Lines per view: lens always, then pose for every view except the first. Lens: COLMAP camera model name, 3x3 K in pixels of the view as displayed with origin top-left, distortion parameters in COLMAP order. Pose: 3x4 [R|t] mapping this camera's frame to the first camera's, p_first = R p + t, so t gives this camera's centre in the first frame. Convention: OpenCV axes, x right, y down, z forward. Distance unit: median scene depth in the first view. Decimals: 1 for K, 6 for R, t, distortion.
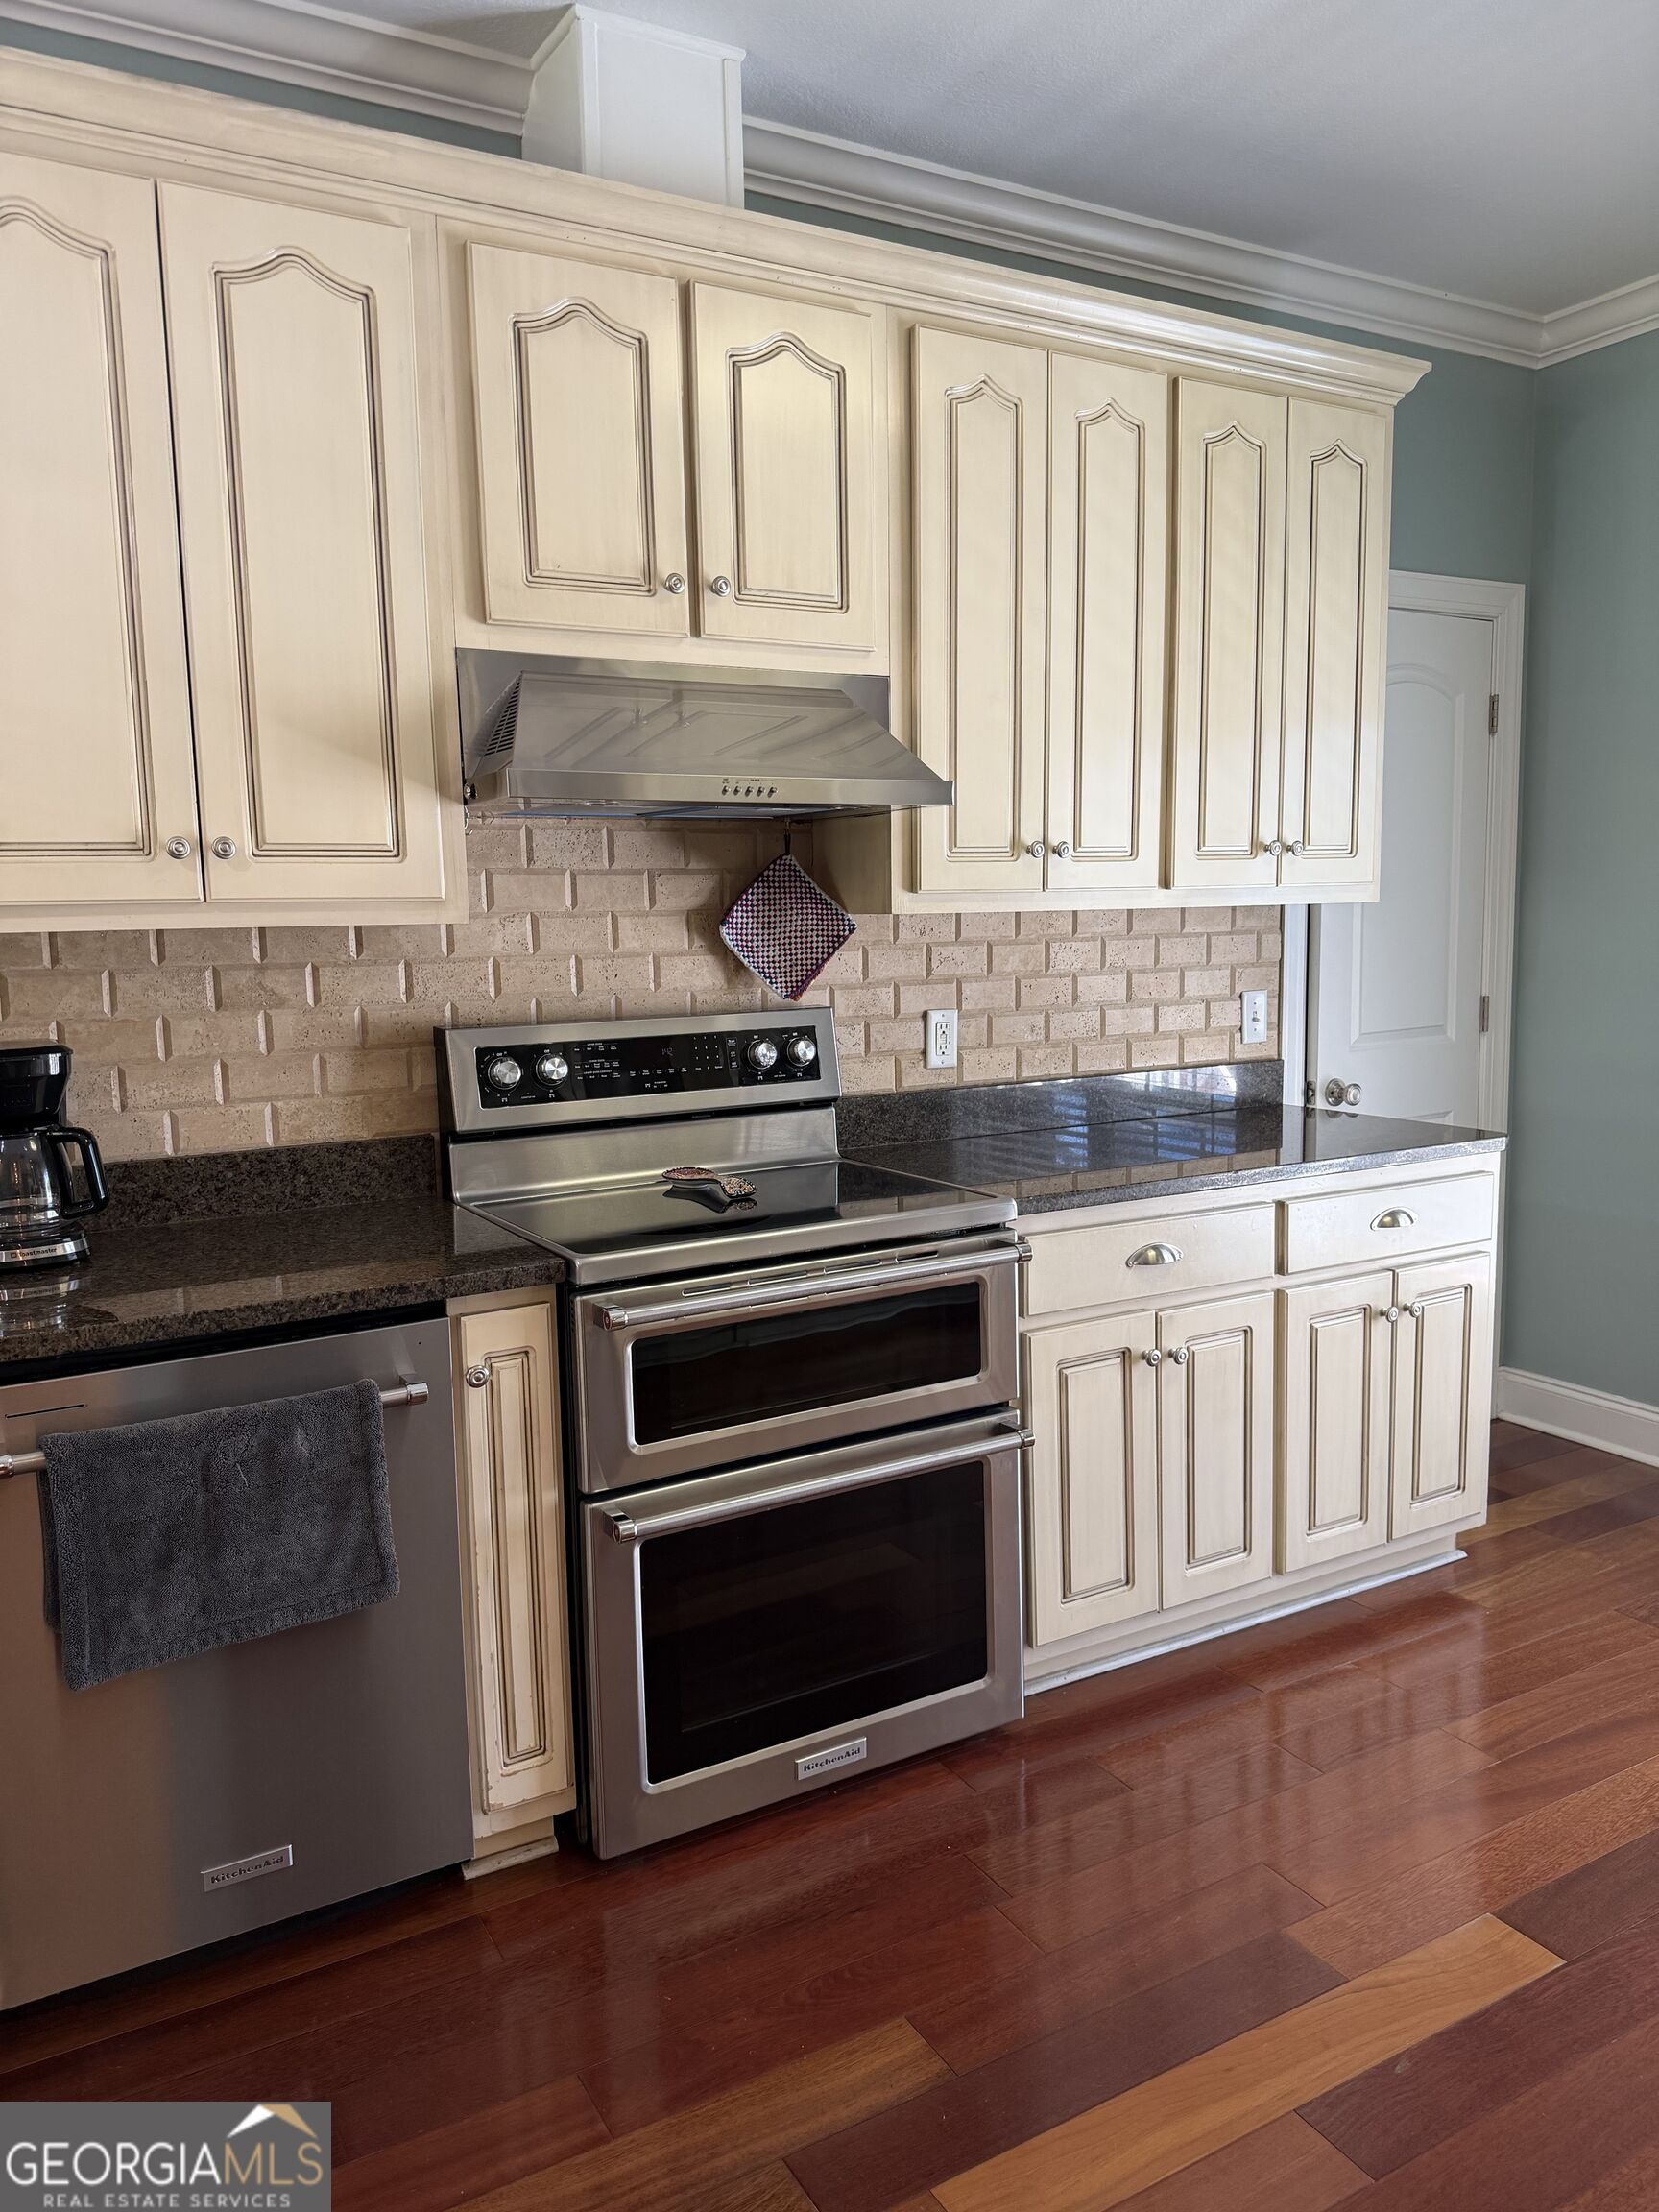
lens RADIAL K [[1544.6, 0, 807.3], [0, 1544.6, 1122.3], [0, 0, 1]] dist [0.030789, -0.060686]
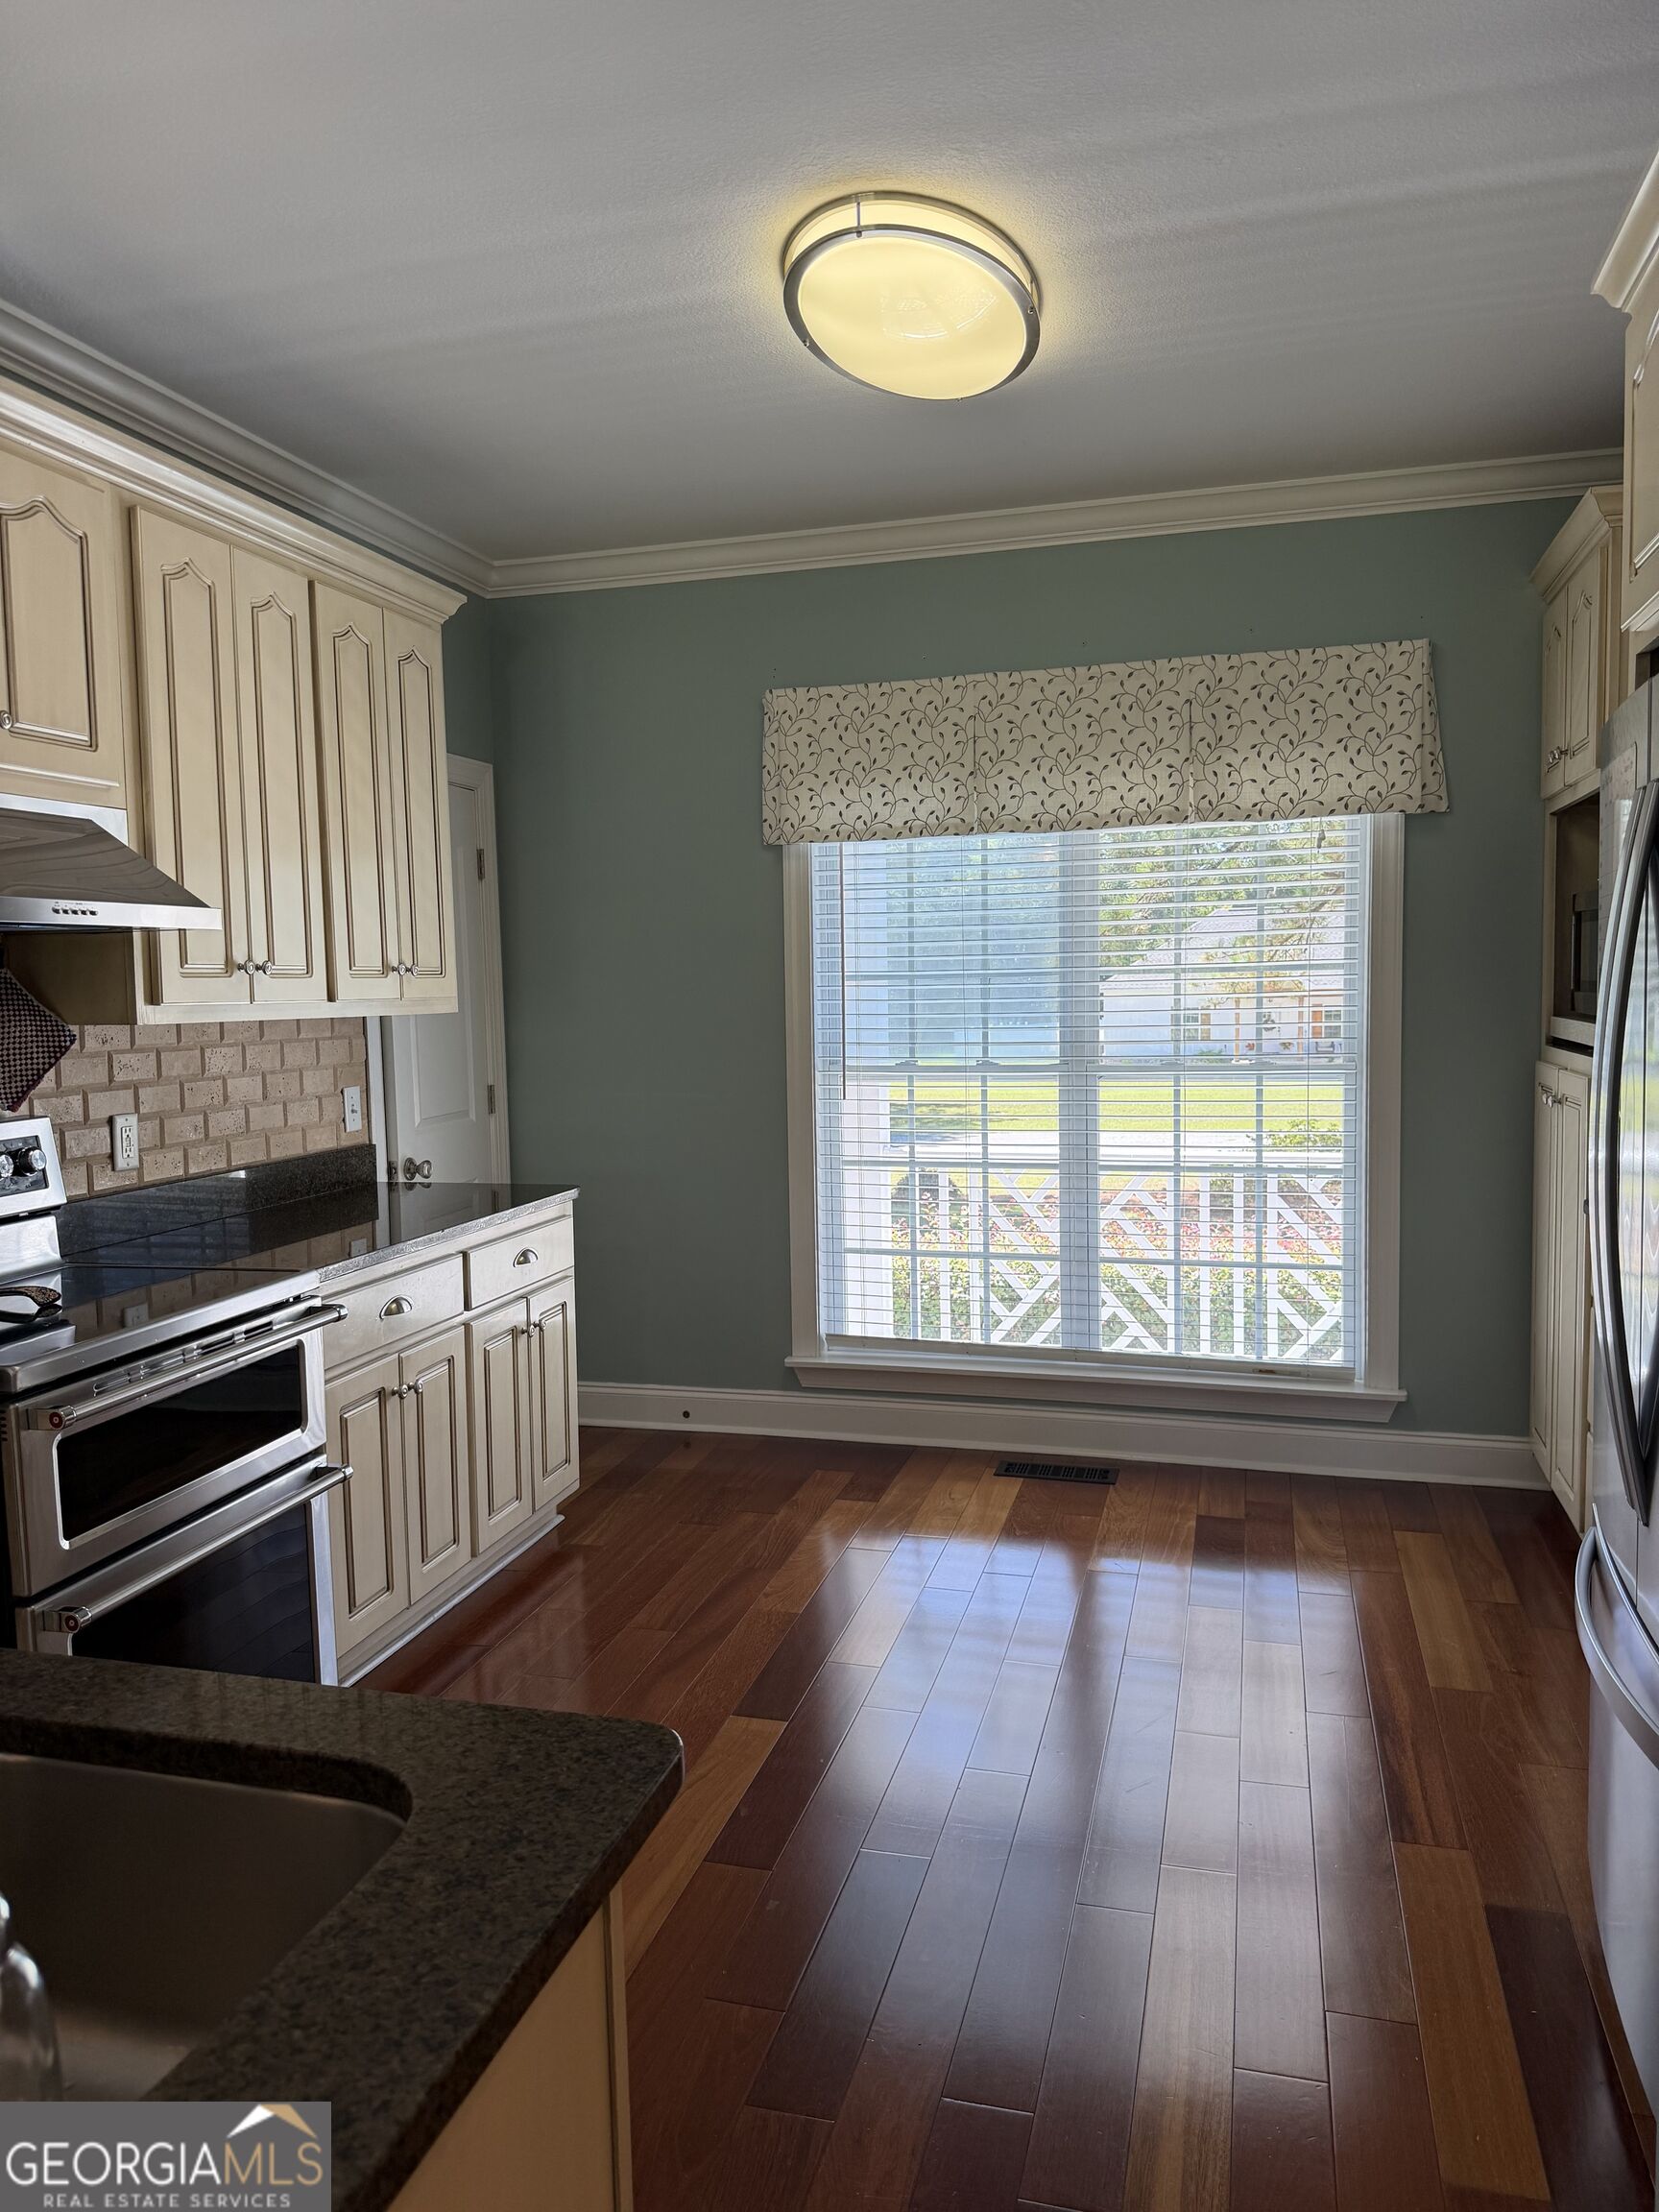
lens RADIAL K [[1544.6, 0, 834.4], [0, 1544.6, 1116.2], [0, 0, 1]] dist [0.030789, -0.060686]
pose [[0.691850, -0.051780, 0.720182, -0.338136], [0.098391, 0.994882, -0.022991, 0.000192], [-0.715306, 0.086766, 0.693404, -0.079001]]
